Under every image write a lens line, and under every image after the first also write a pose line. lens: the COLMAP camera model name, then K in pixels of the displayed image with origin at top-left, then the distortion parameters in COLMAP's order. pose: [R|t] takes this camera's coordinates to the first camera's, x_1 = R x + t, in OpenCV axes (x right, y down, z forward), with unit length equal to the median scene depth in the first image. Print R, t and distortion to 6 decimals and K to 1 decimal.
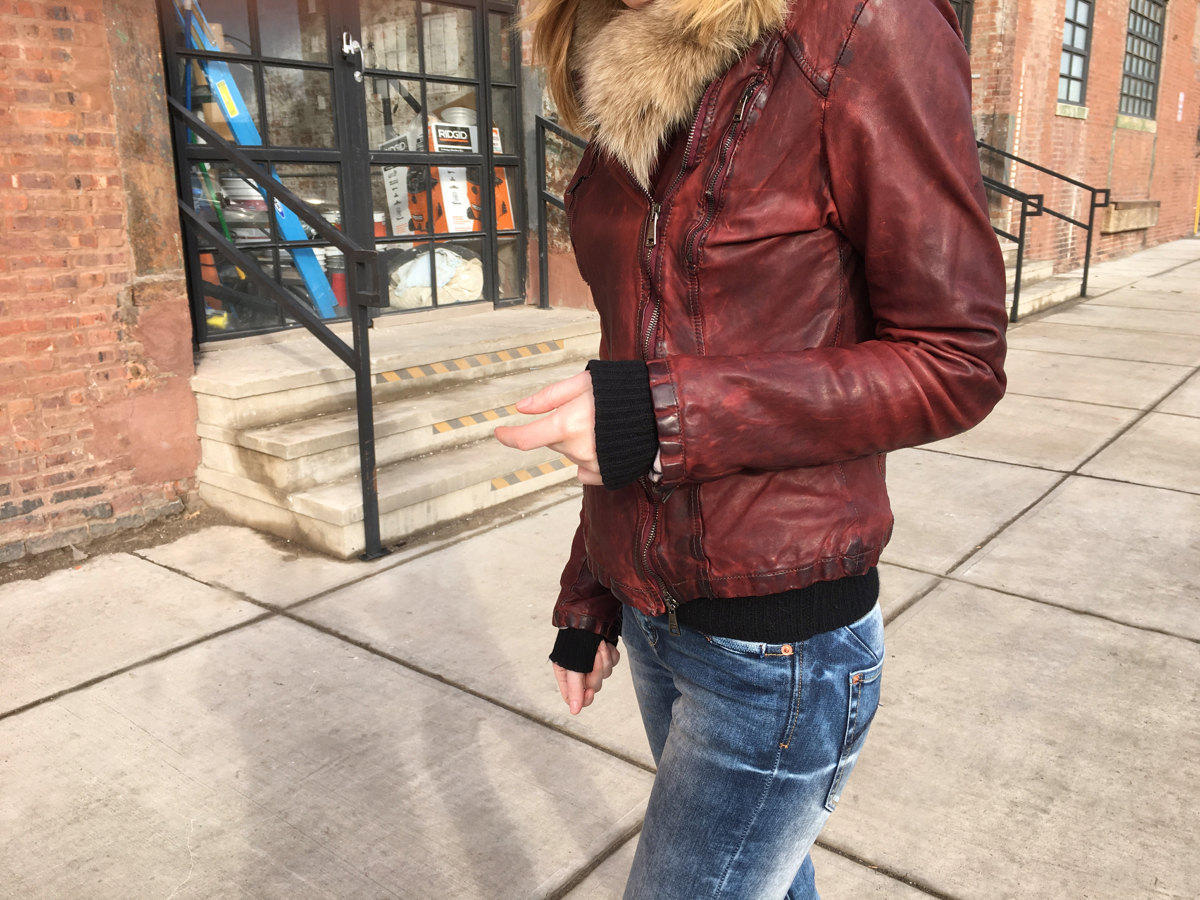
lens RADIAL K [[1026.8, 0, 595.7], [0, 1026.8, 449.8], [0, 0, 1]] dist [0.089325, -0.124969]
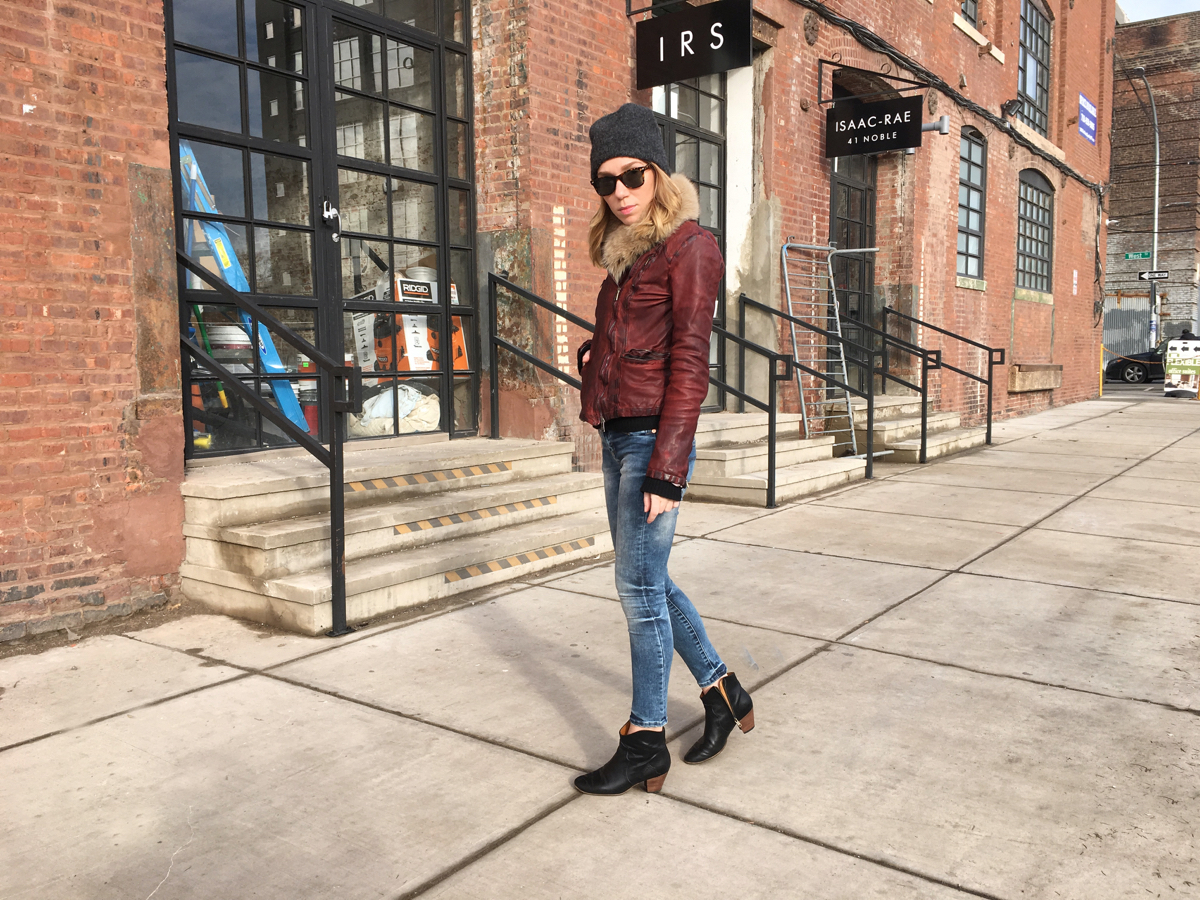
lens RADIAL K [[1019.7, 0, 594.0], [0, 1019.7, 450.2], [0, 0, 1]] dist [0.084853, -0.108781]
pose [[0.999029, -0.001598, 0.044033, 0.011748], [0.008615, 0.987138, -0.159636, 0.071232], [-0.043211, 0.159861, 0.986193, -0.126448]]
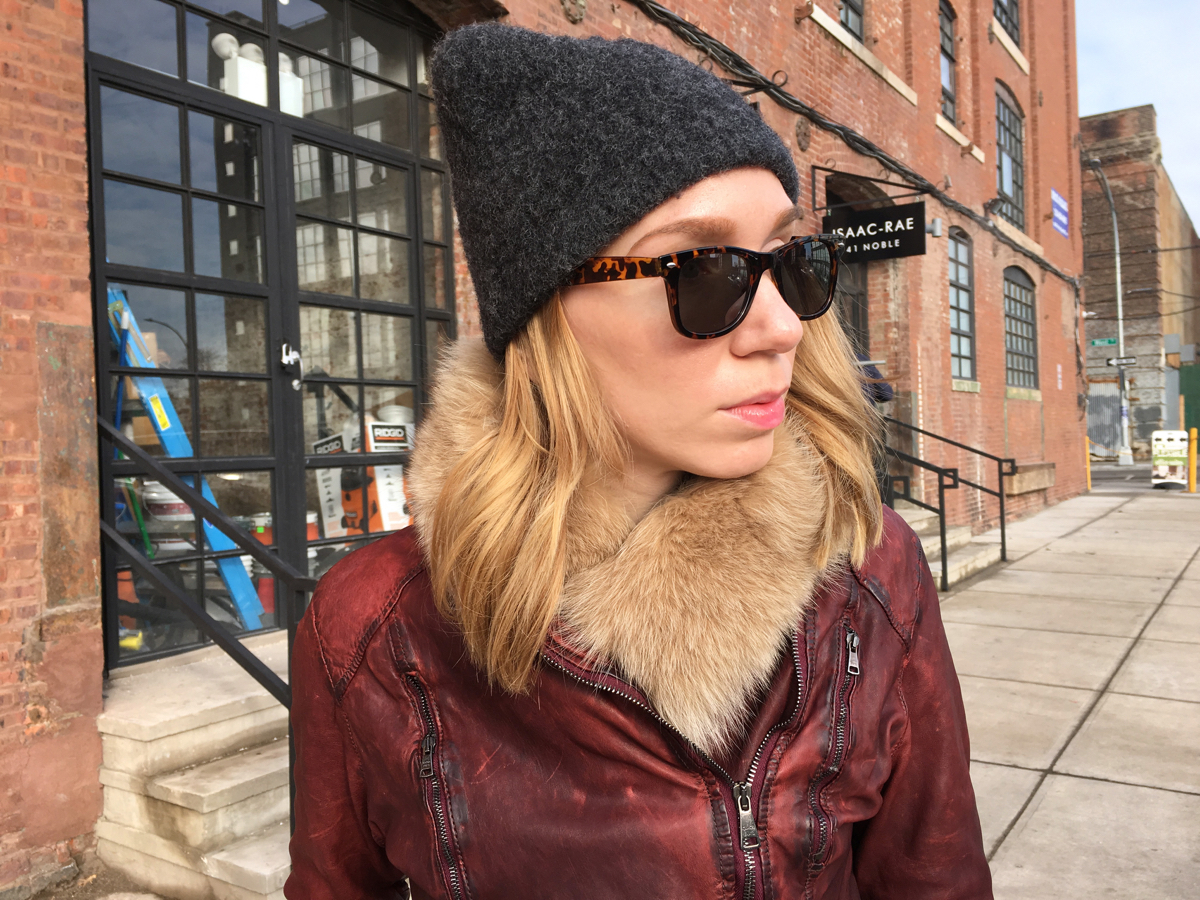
lens RADIAL K [[1032.1, 0, 599.7], [0, 1032.1, 449.4], [0, 0, 1]] dist [0.087549, -0.122652]
pose [[0.996230, -0.022279, 0.083844, -0.026429], [0.042195, 0.968879, -0.243911, -0.048717], [-0.075801, 0.246529, 0.966167, 0.033295]]
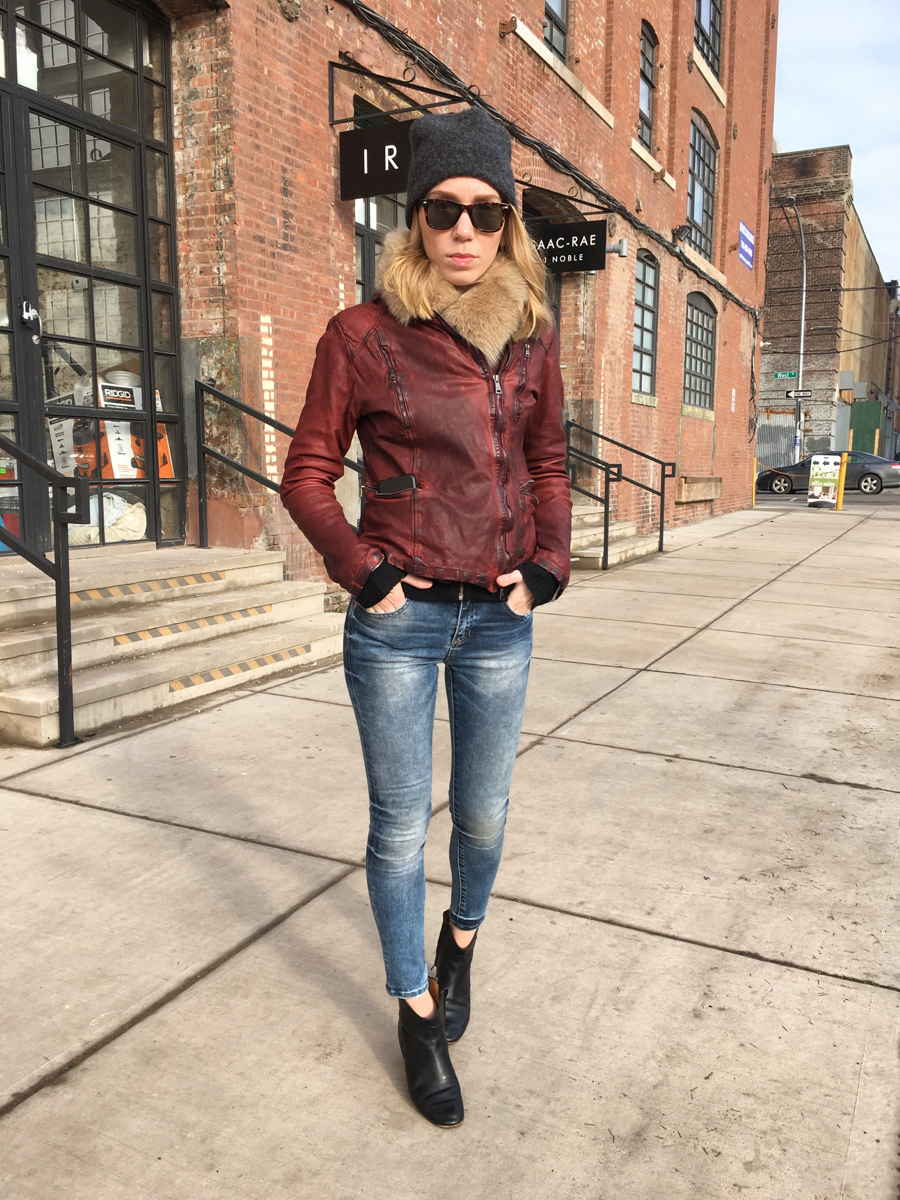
lens RADIAL K [[1016.7, 0, 449.7], [0, 1016.7, 600.6], [0, 0, 1]] dist [0.089015, -0.112723]
pose [[0.976725, -0.012310, 0.214142, -0.036720], [0.037139, 0.992978, -0.112315, 0.072677], [-0.211256, 0.117654, 0.970324, -0.166554]]
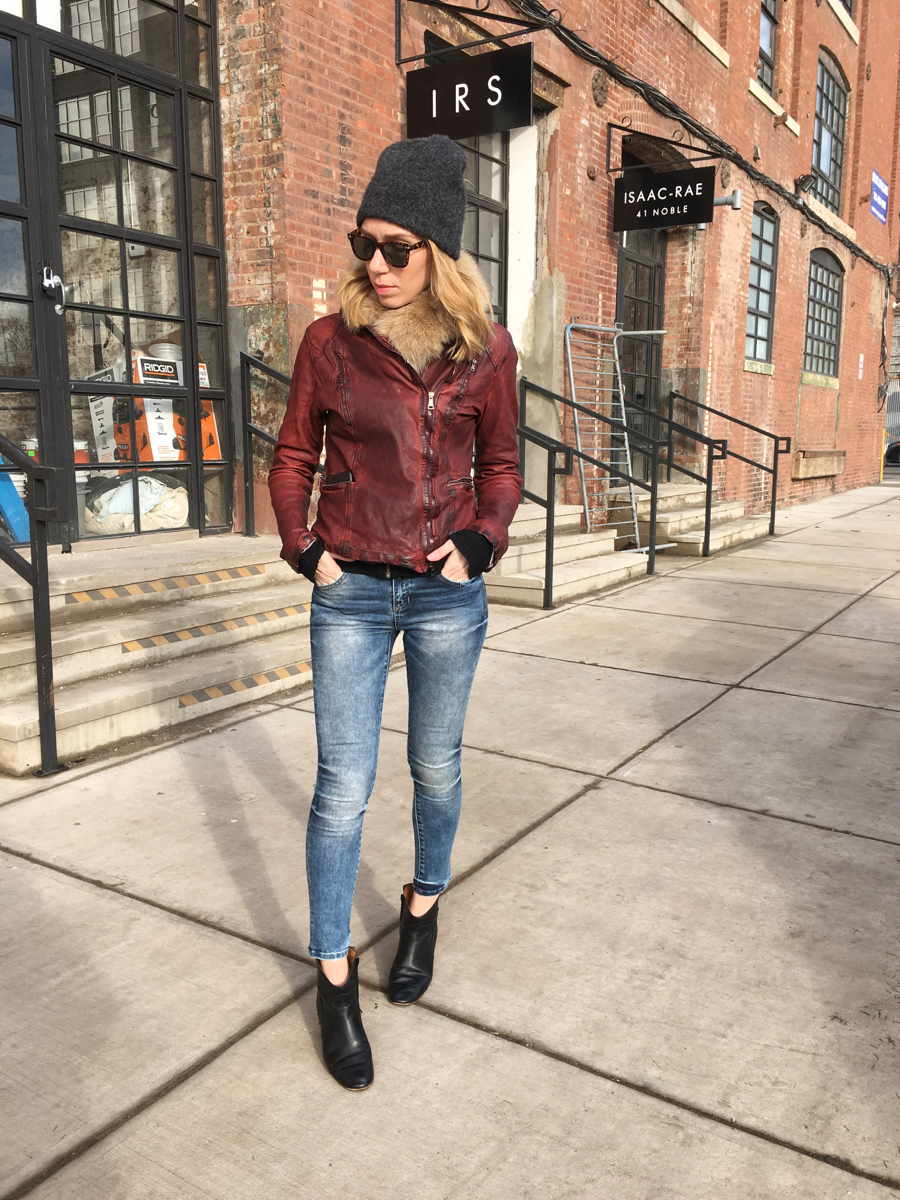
lens RADIAL K [[1019.7, 0, 449.0], [0, 1019.7, 602.2], [0, 0, 1]] dist [0.084853, -0.108781]
pose [[0.994133, -0.003162, 0.108114, 0.049275], [0.012525, 0.996214, -0.086030, 0.024812], [-0.107432, 0.086880, 0.990409, -0.032166]]
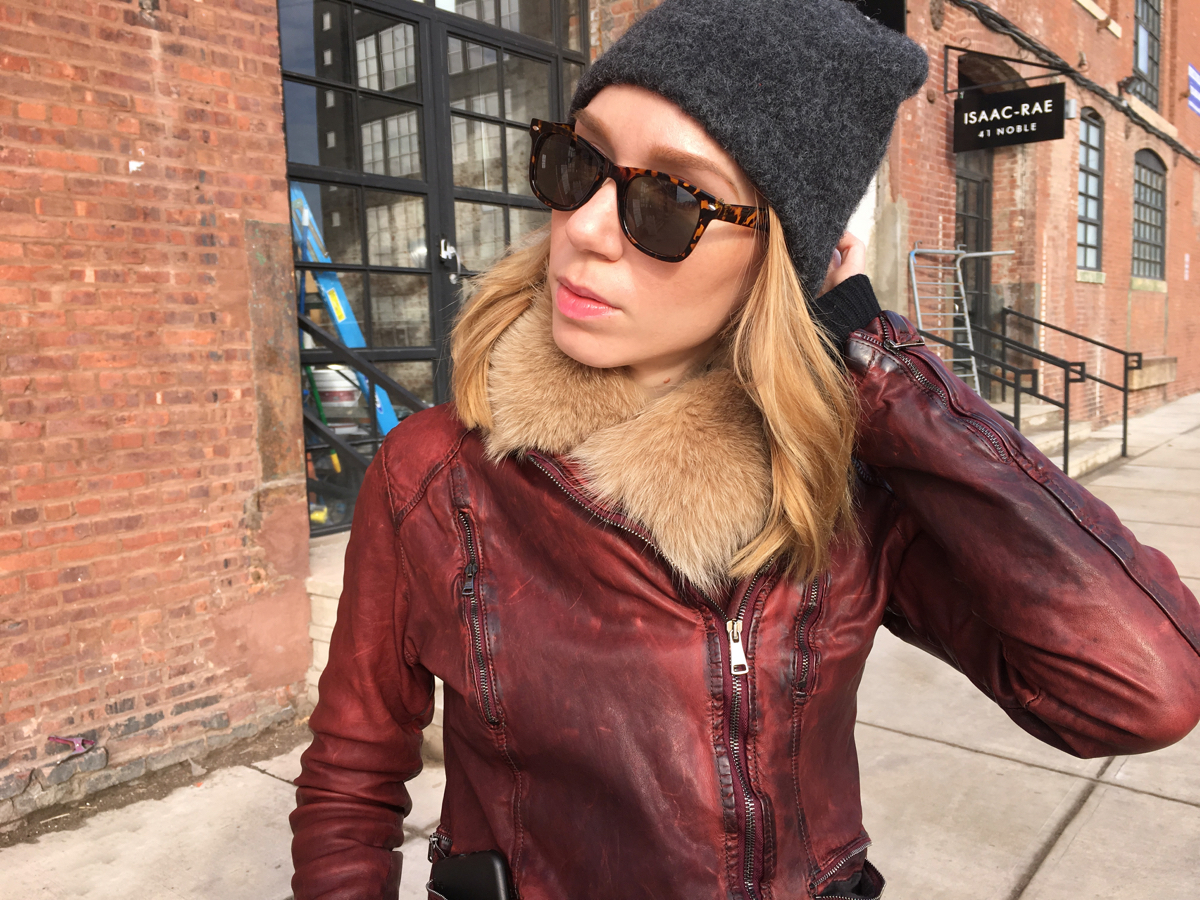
lens RADIAL K [[1032.1, 0, 599.7], [0, 1032.1, 449.4], [0, 0, 1]] dist [0.087549, -0.122652]
pose [[0.999831, -0.018397, -0.000716, -0.093786], [0.018096, 0.989136, -0.145884, -0.037828], [0.003392, 0.145846, 0.989302, -0.009079]]
